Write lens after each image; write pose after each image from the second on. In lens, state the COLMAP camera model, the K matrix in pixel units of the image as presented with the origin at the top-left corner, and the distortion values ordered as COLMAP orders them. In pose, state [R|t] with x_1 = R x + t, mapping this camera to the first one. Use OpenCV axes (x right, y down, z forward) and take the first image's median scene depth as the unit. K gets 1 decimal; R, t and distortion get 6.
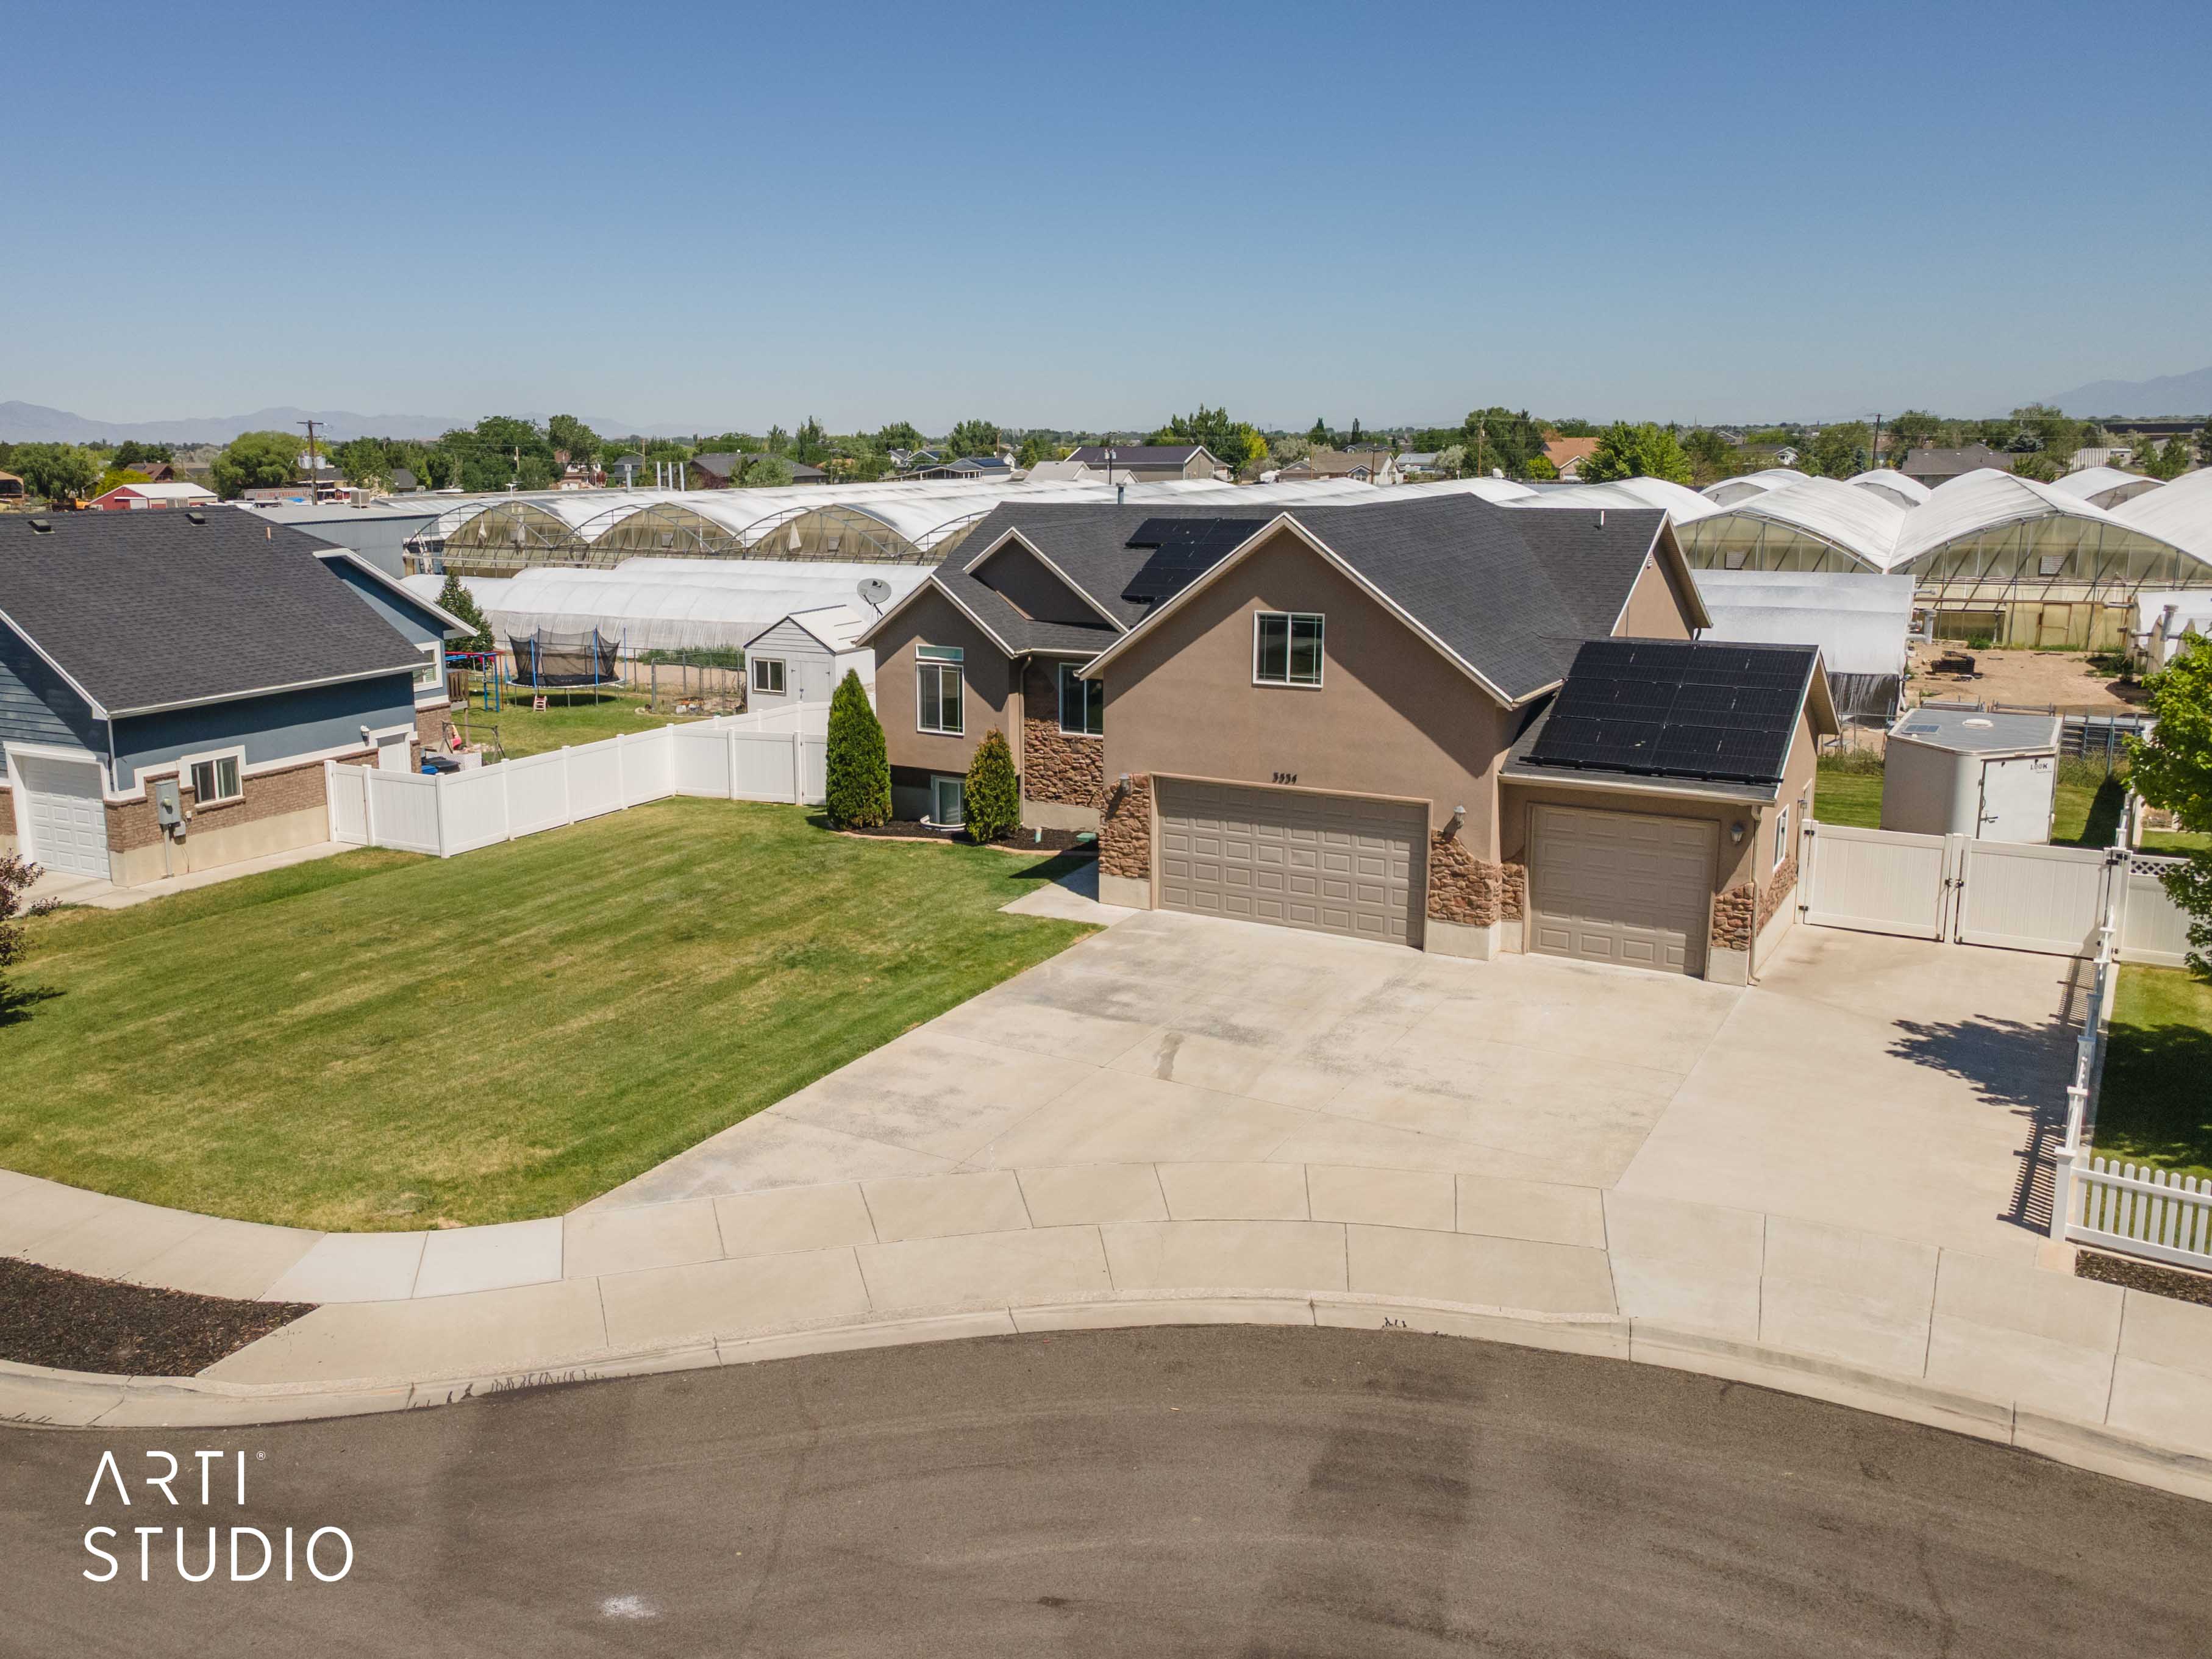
lens RADIAL K [[1747.2, 0, 981.2], [0, 1747.2, 828.8], [0, 0, 1]] dist [0.047369, 0.003360]
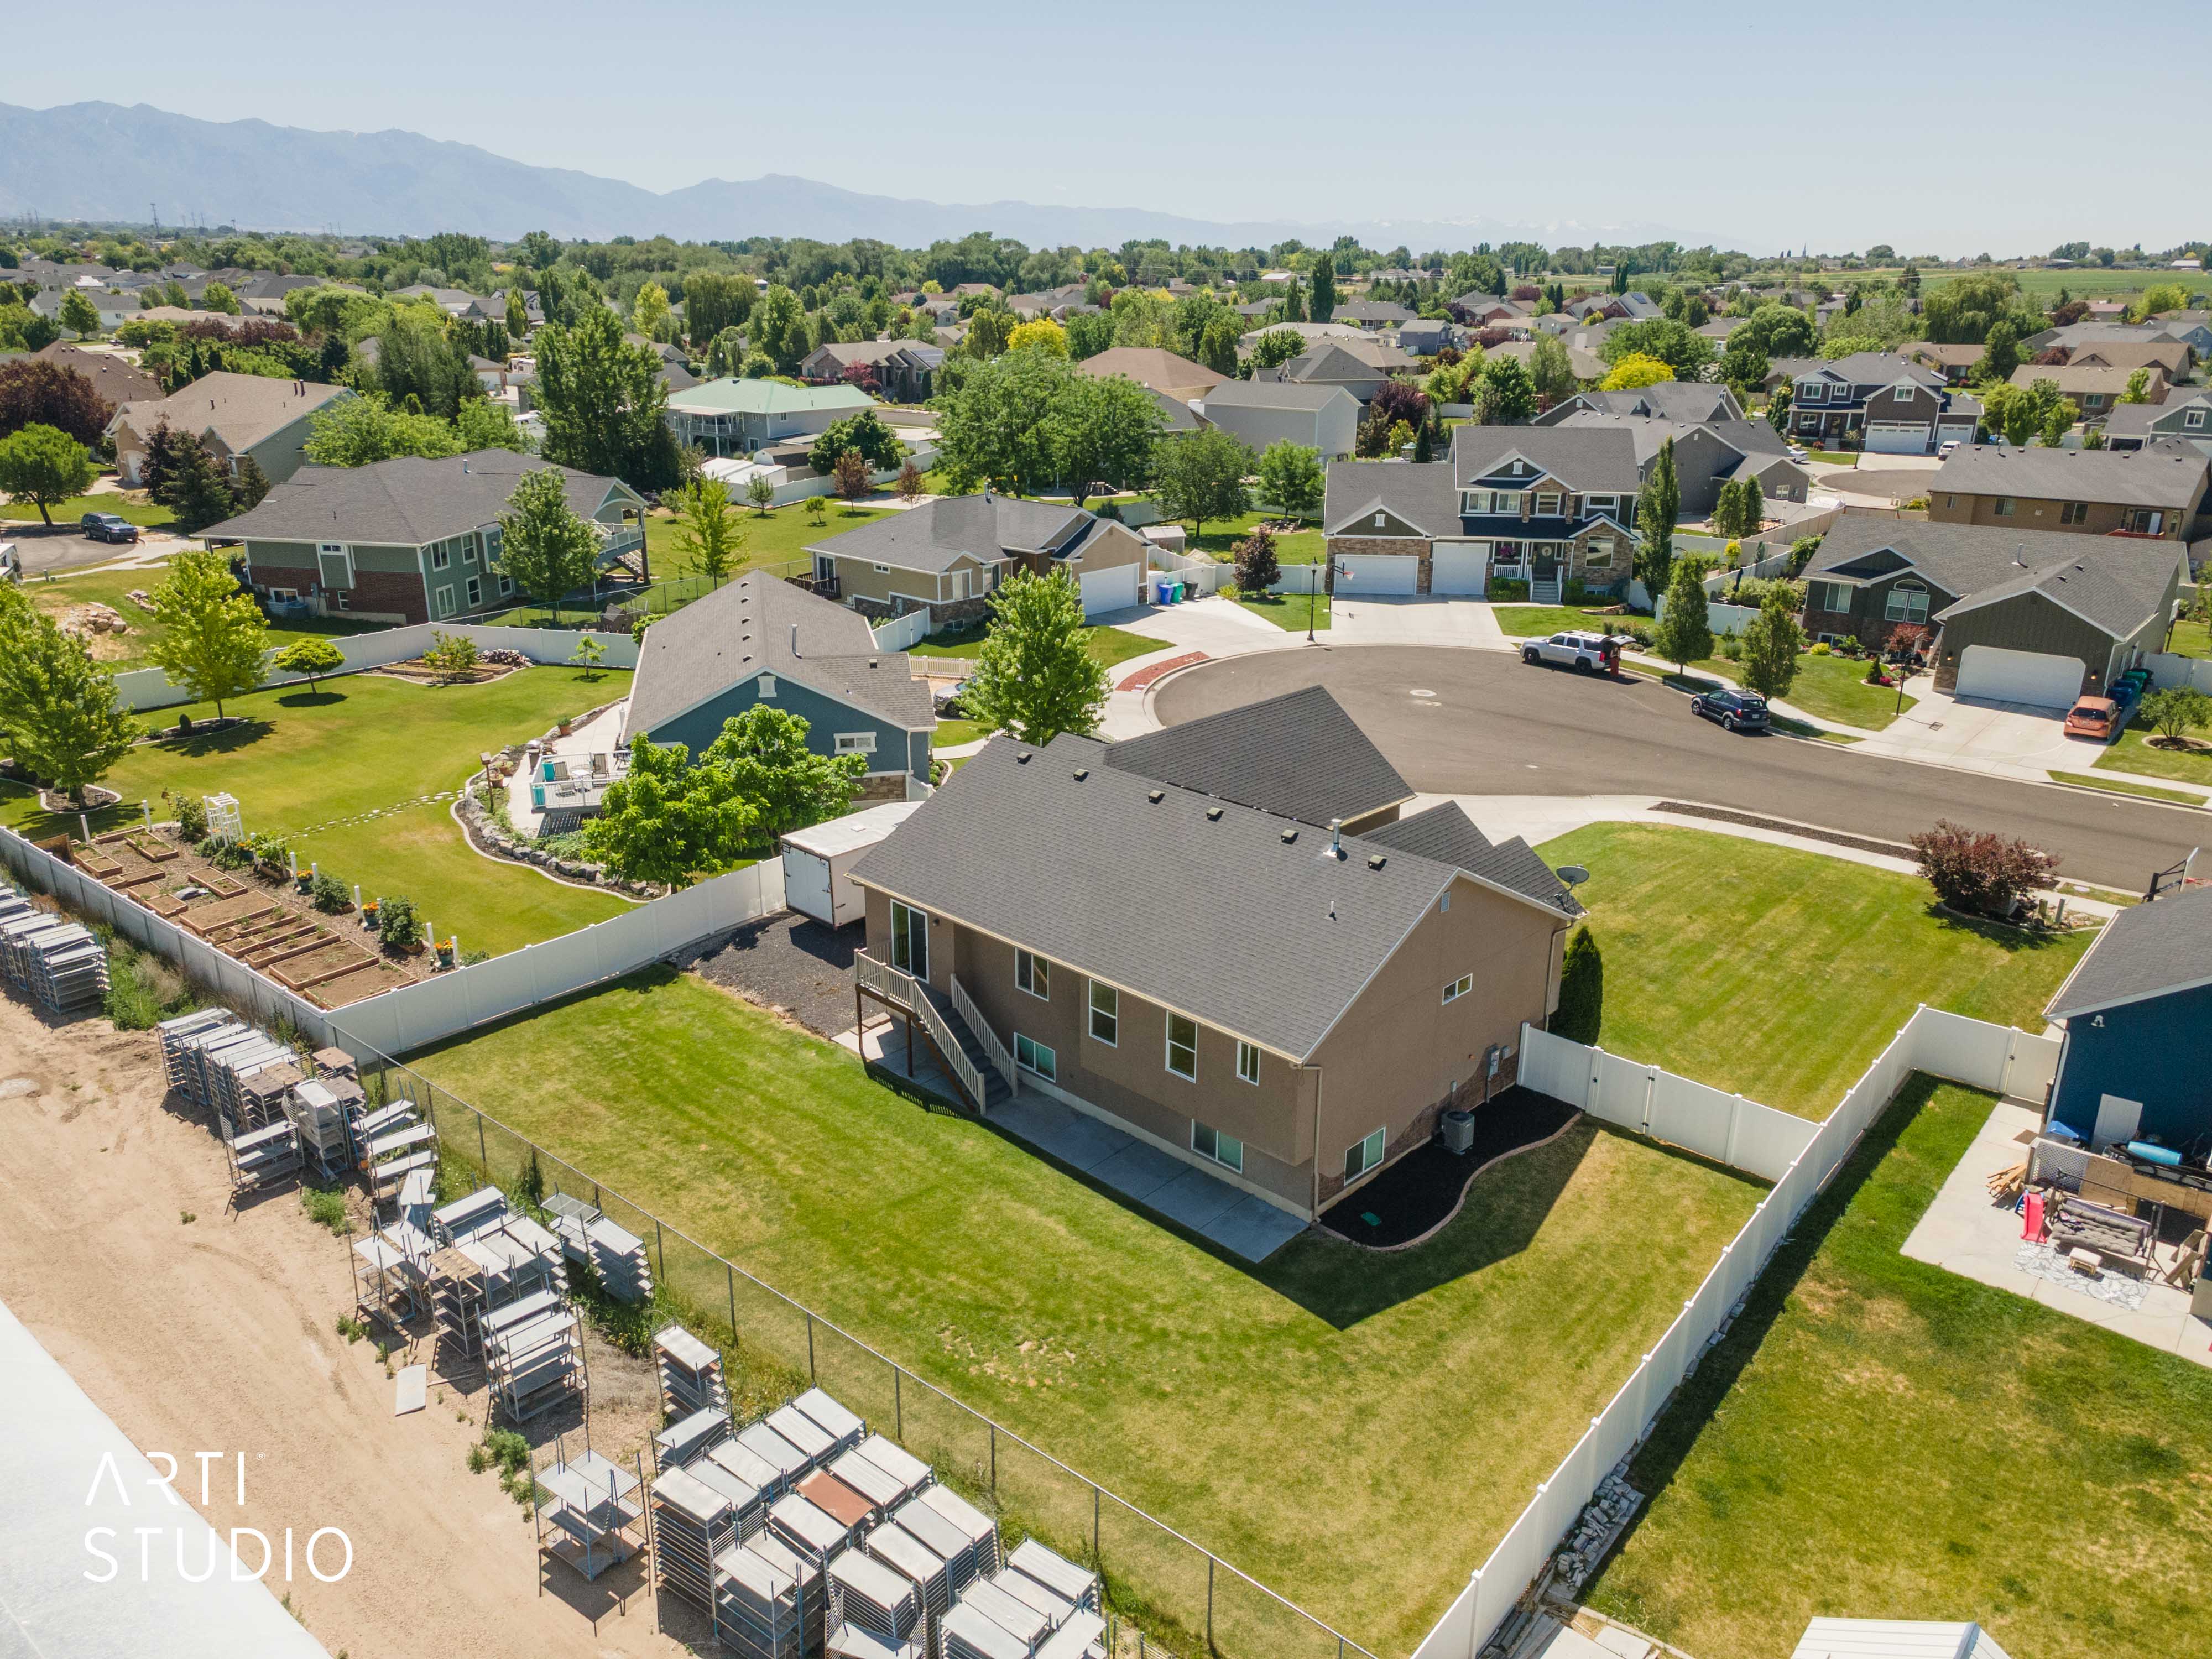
lens RADIAL K [[1610.7, 0, 1082.9], [0, 1610.7, 828.5], [0, 0, 1]] dist [0.037541, 0.005634]
pose [[-0.975111, -0.069290, 0.210613, 0.044412], [0.052190, 0.851490, 0.521768, -1.008133], [-0.215487, 0.519773, -0.826681, 2.658754]]
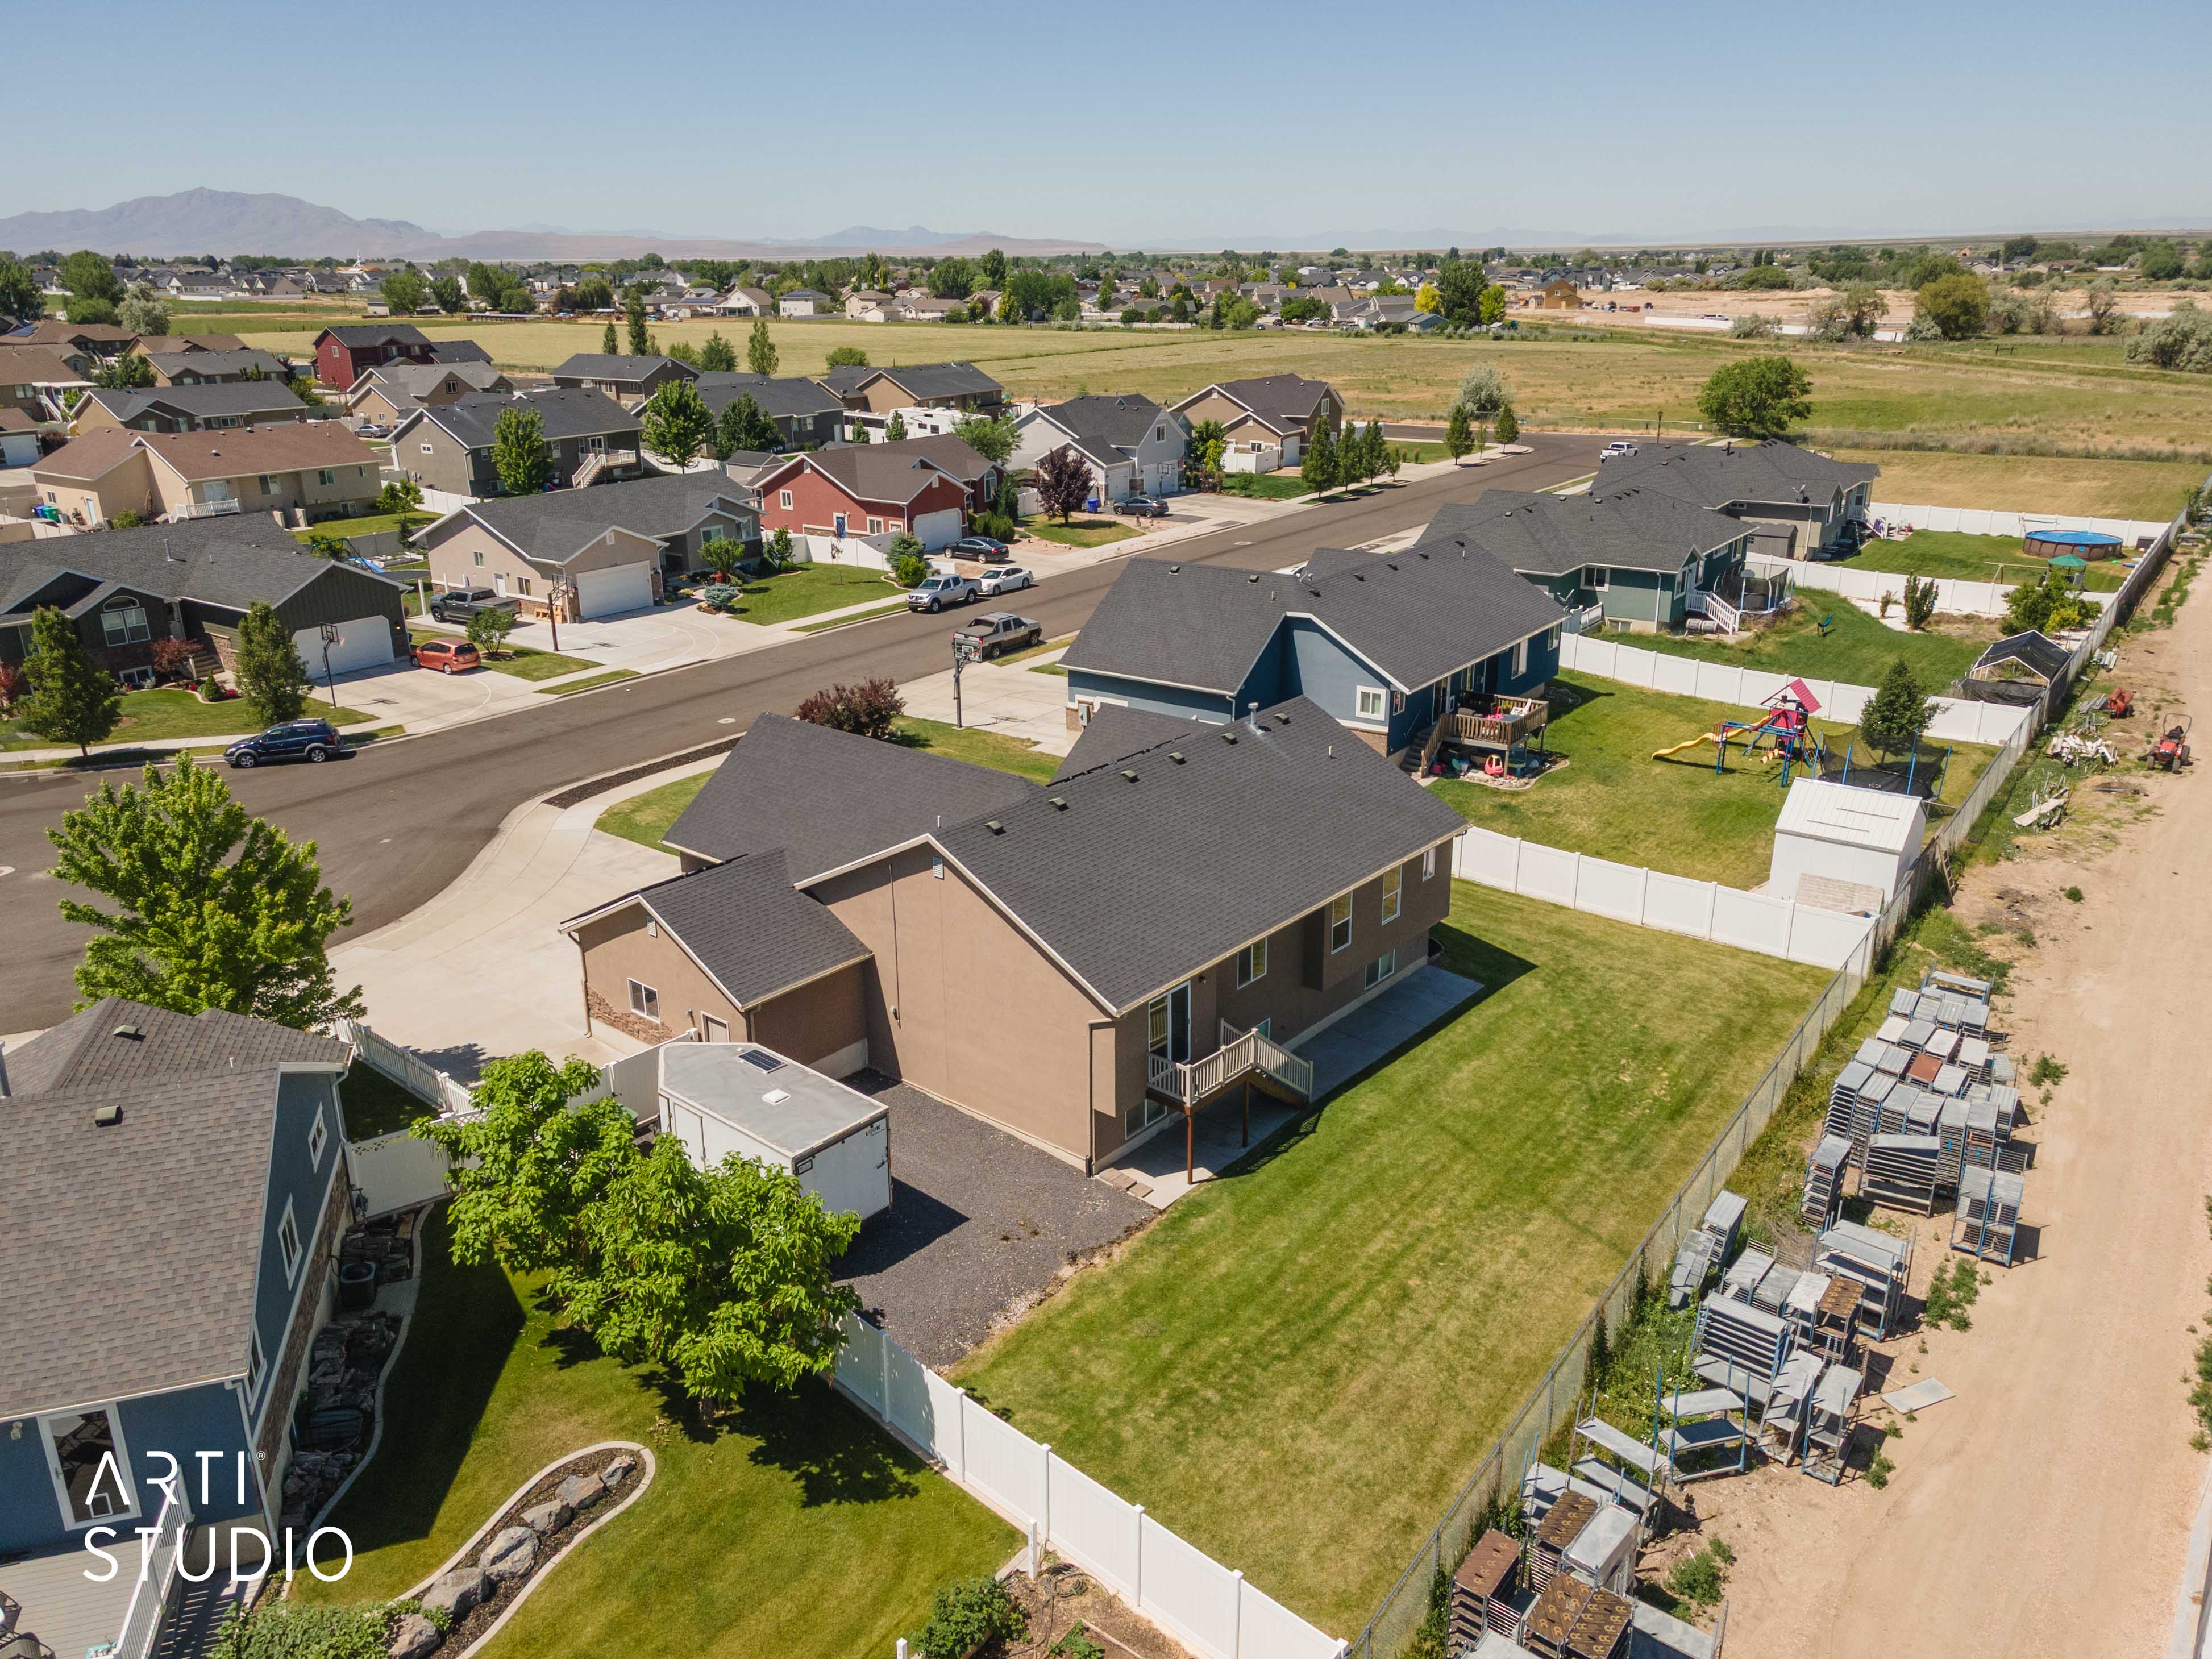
lens RADIAL K [[1650.9, 0, 1087.7], [0, 1650.9, 823.8], [0, 0, 1]] dist [0.026108, 0.053879]
pose [[-0.148360, 0.333582, -0.930974, 1.716365], [-0.201379, 0.911476, 0.358688, -0.740829], [0.968213, 0.240694, -0.068050, 1.465251]]
